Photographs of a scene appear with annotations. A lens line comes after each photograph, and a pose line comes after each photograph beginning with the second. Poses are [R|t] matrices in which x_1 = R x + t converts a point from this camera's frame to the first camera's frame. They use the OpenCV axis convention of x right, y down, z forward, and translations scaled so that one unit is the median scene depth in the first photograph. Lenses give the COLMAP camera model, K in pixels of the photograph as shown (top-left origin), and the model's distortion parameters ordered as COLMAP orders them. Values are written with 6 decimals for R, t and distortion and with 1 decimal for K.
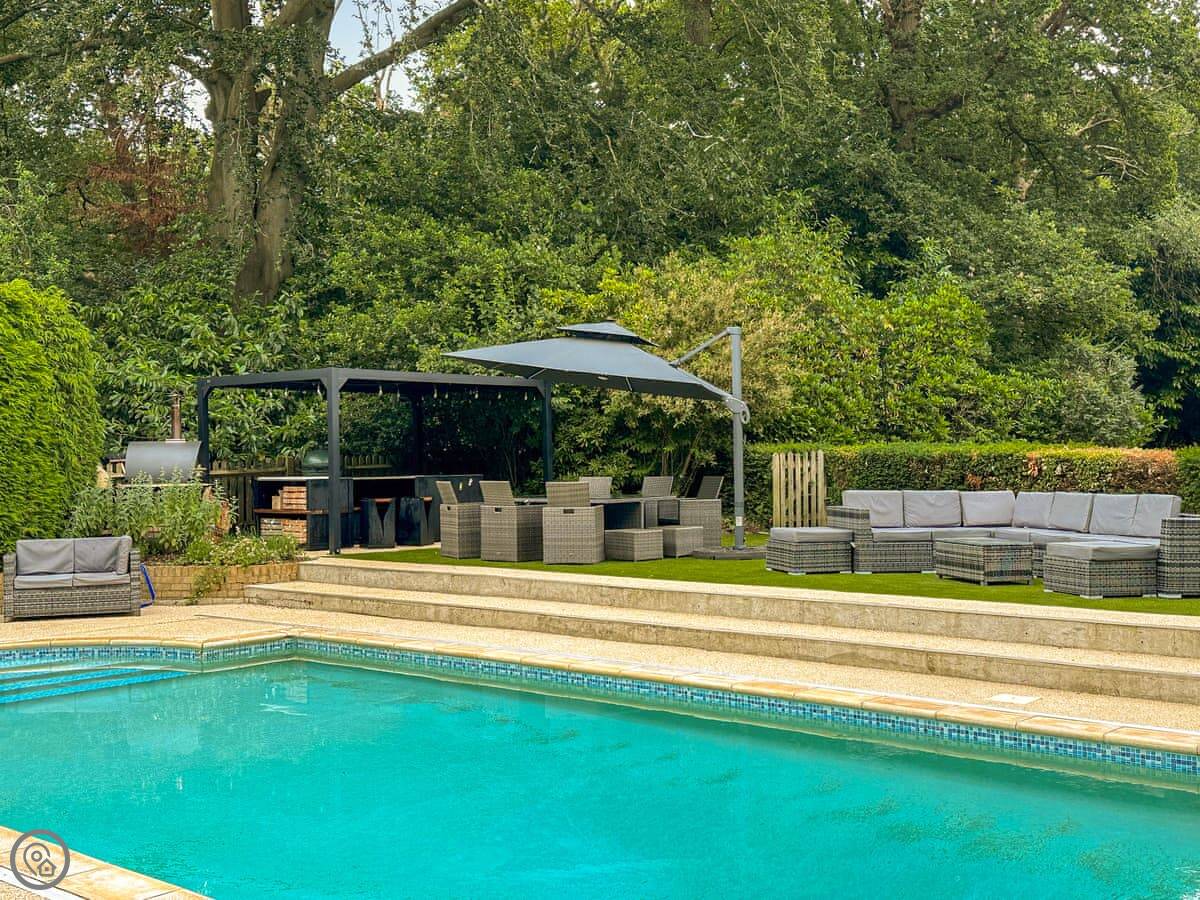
lens RADIAL K [[1425.9, 0, 600.3], [0, 1425.9, 417.8], [0, 0, 1]] dist [0.127186, -0.002429]
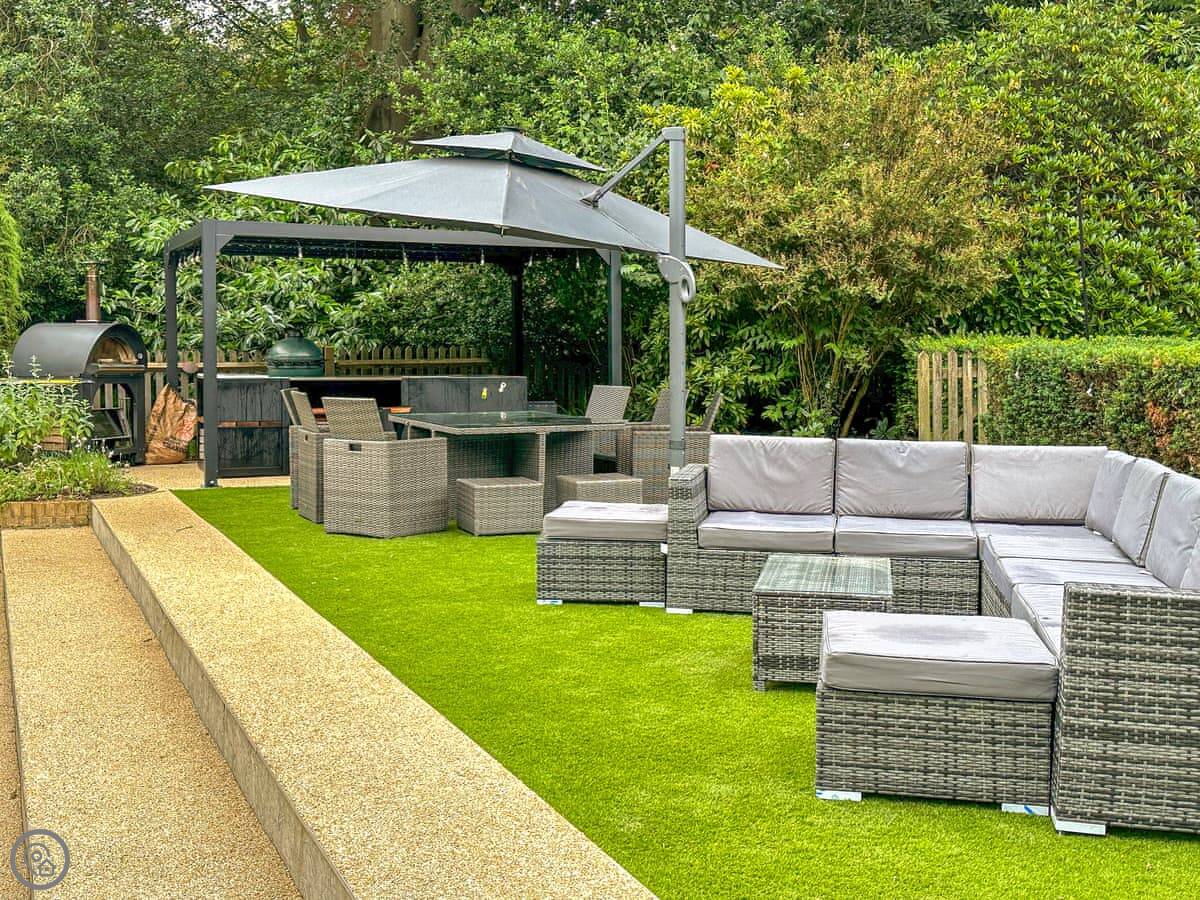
lens RADIAL K [[1425.9, 0, 600.3], [0, 1425.9, 417.8], [0, 0, 1]] dist [0.127186, -0.002429]
pose [[0.905343, 0.036057, -0.423148, 0.302254], [-0.002211, 0.996776, 0.080206, 0.004601], [0.424676, -0.071678, 0.902504, 0.469333]]
